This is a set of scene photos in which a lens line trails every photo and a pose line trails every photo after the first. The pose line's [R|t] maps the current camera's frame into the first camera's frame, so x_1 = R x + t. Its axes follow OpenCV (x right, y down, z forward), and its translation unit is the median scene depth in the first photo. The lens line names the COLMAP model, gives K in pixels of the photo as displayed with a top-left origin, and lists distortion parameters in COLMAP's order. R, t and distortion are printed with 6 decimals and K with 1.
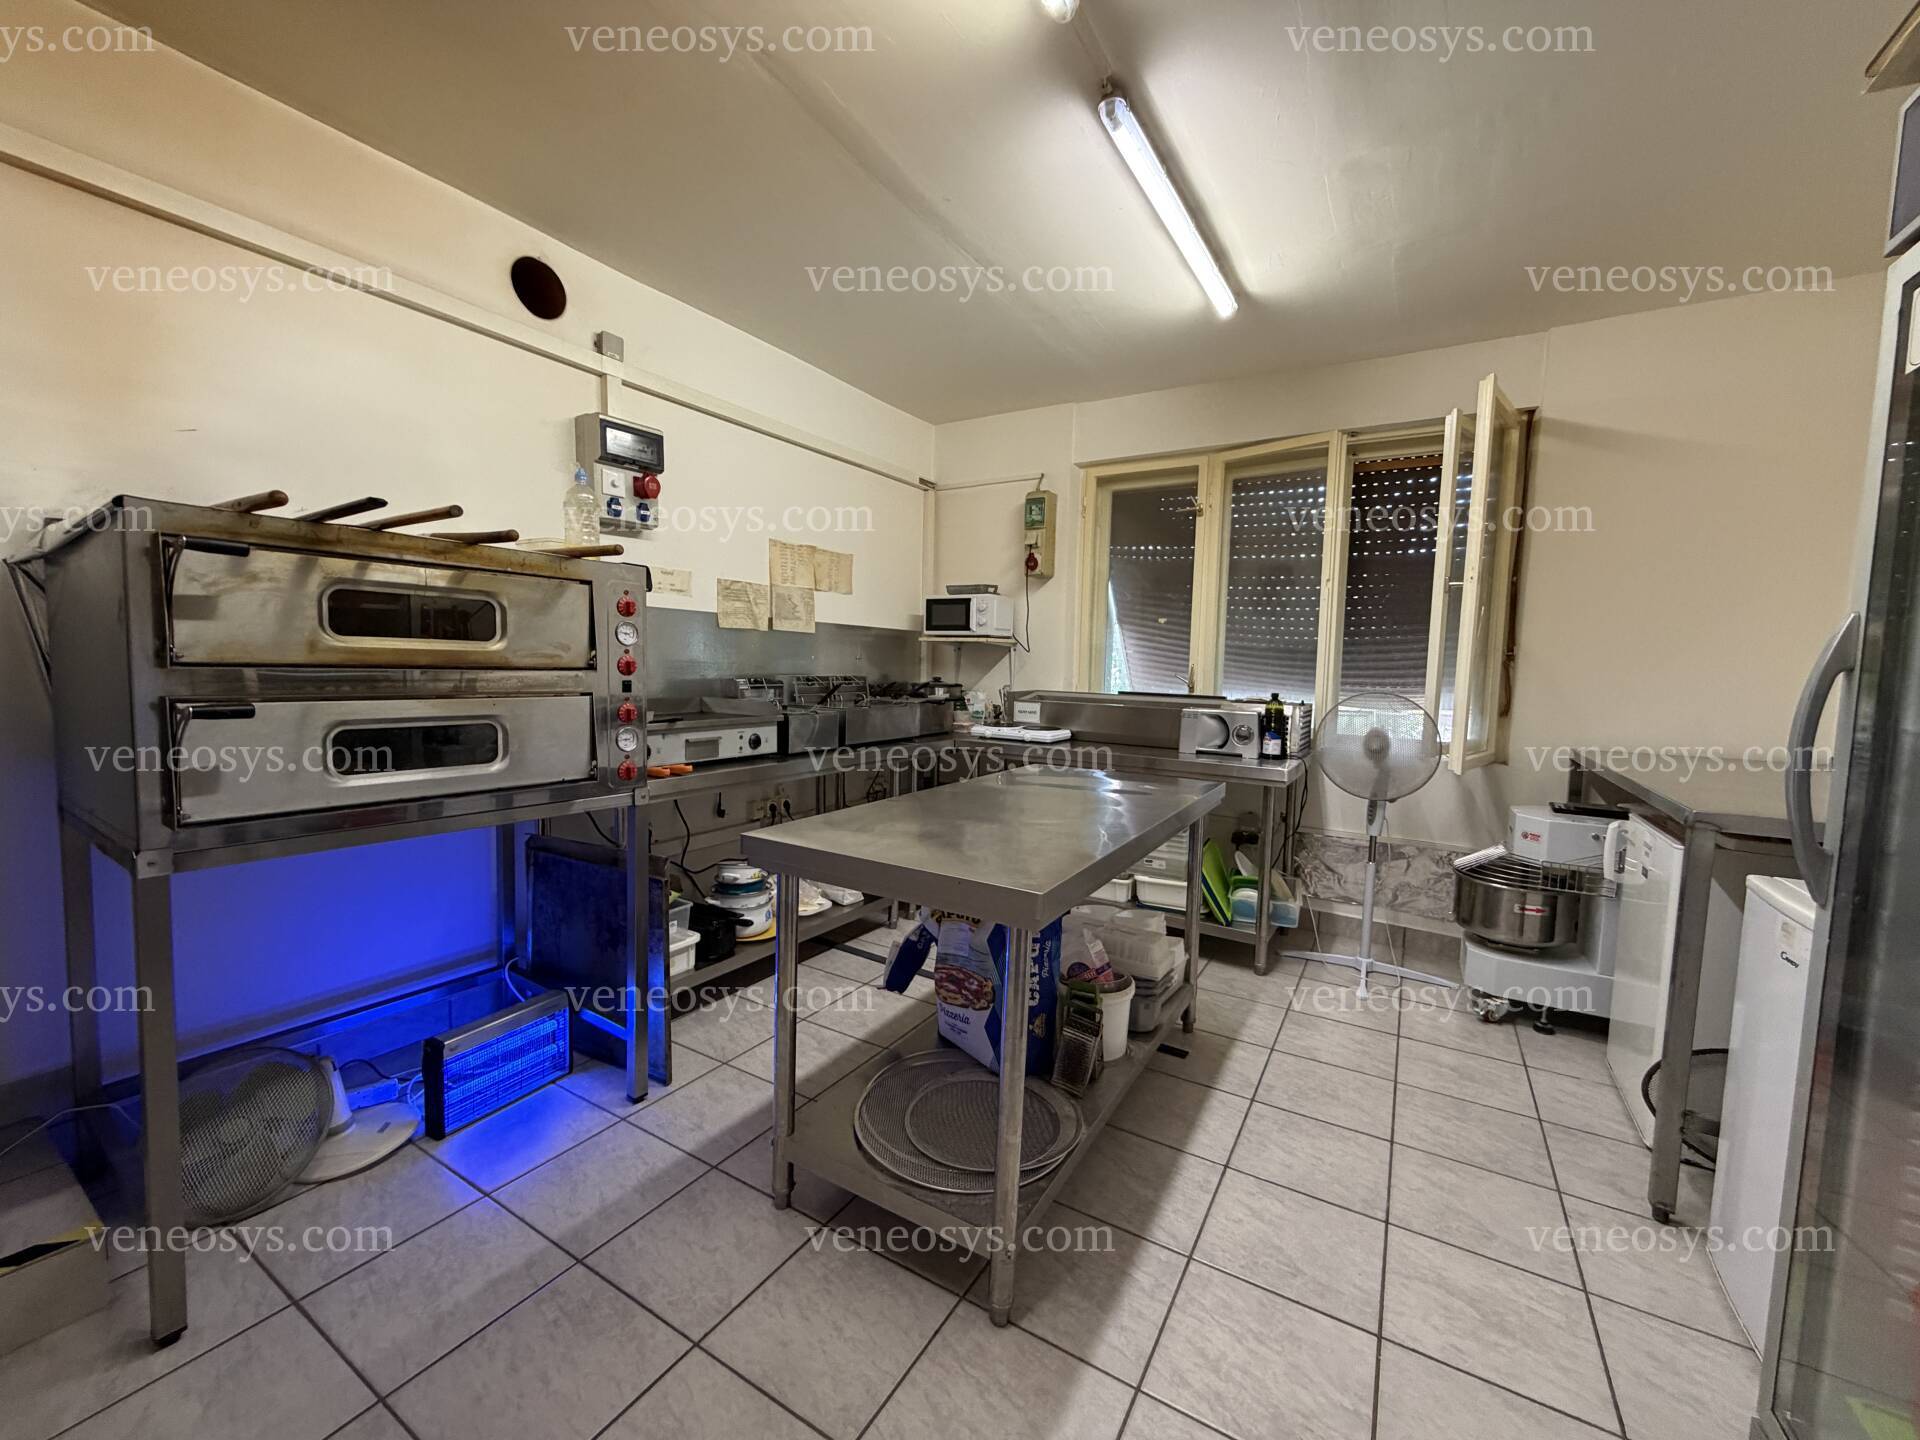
lens RADIAL K [[770.9, 0, 954.2], [0, 770.9, 717.5], [0, 0, 1]] dist [-0.001405, 0.000068]
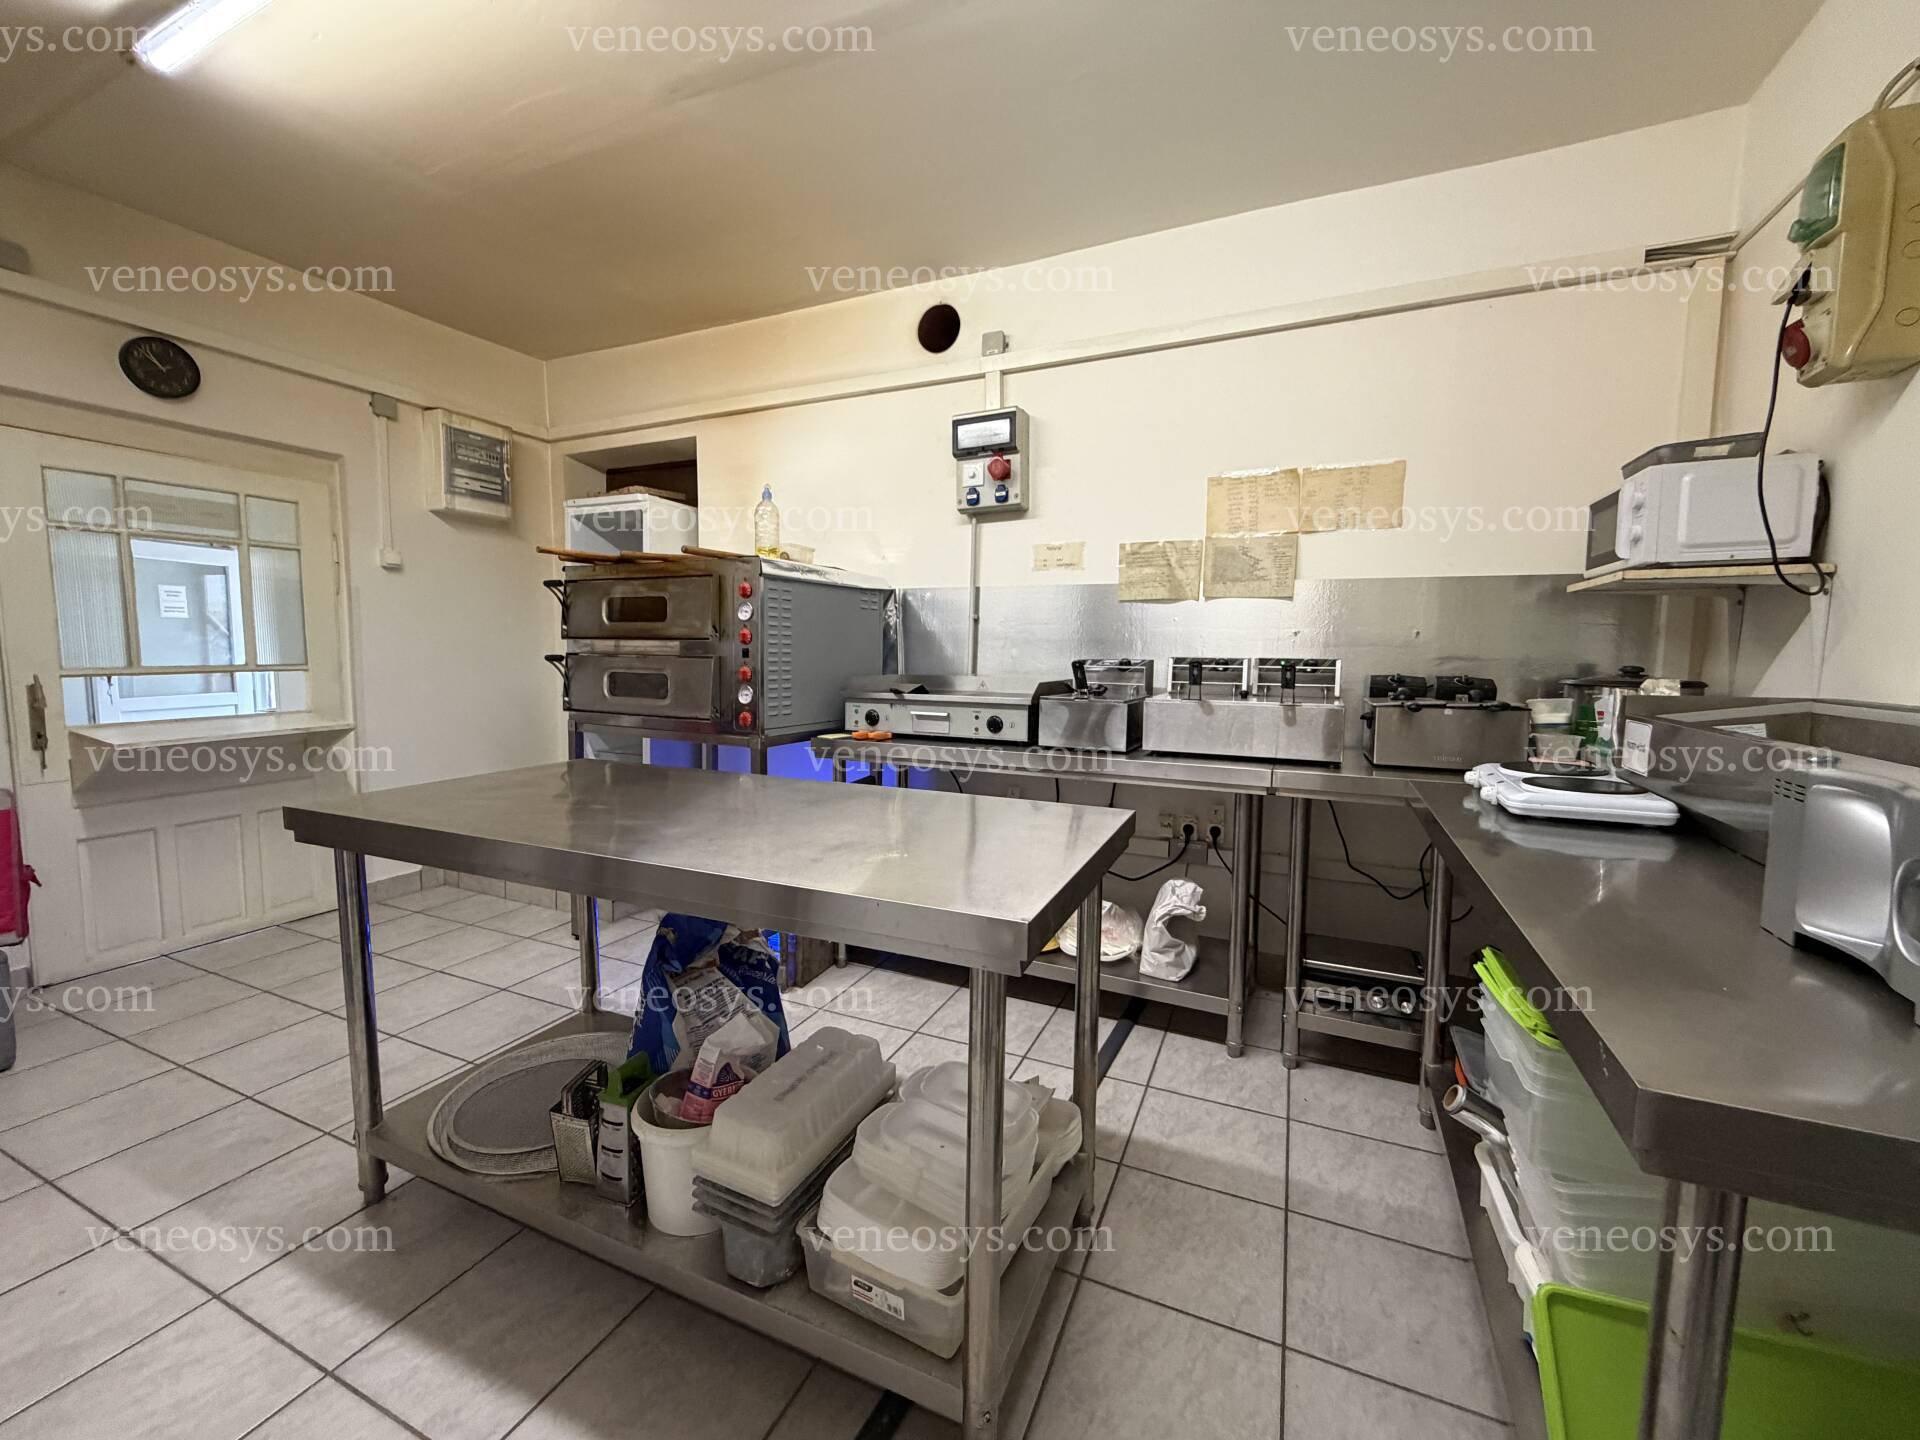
lens RADIAL K [[770.9, 0, 953.1], [0, 770.9, 719.5], [0, 0, 1]] dist [-0.001405, 0.000068]
pose [[0.117037, 0.063799, -0.991076, 0.633868], [-0.079099, 0.995363, 0.054735, -0.020276], [0.989973, 0.071987, 0.121541, 0.853112]]
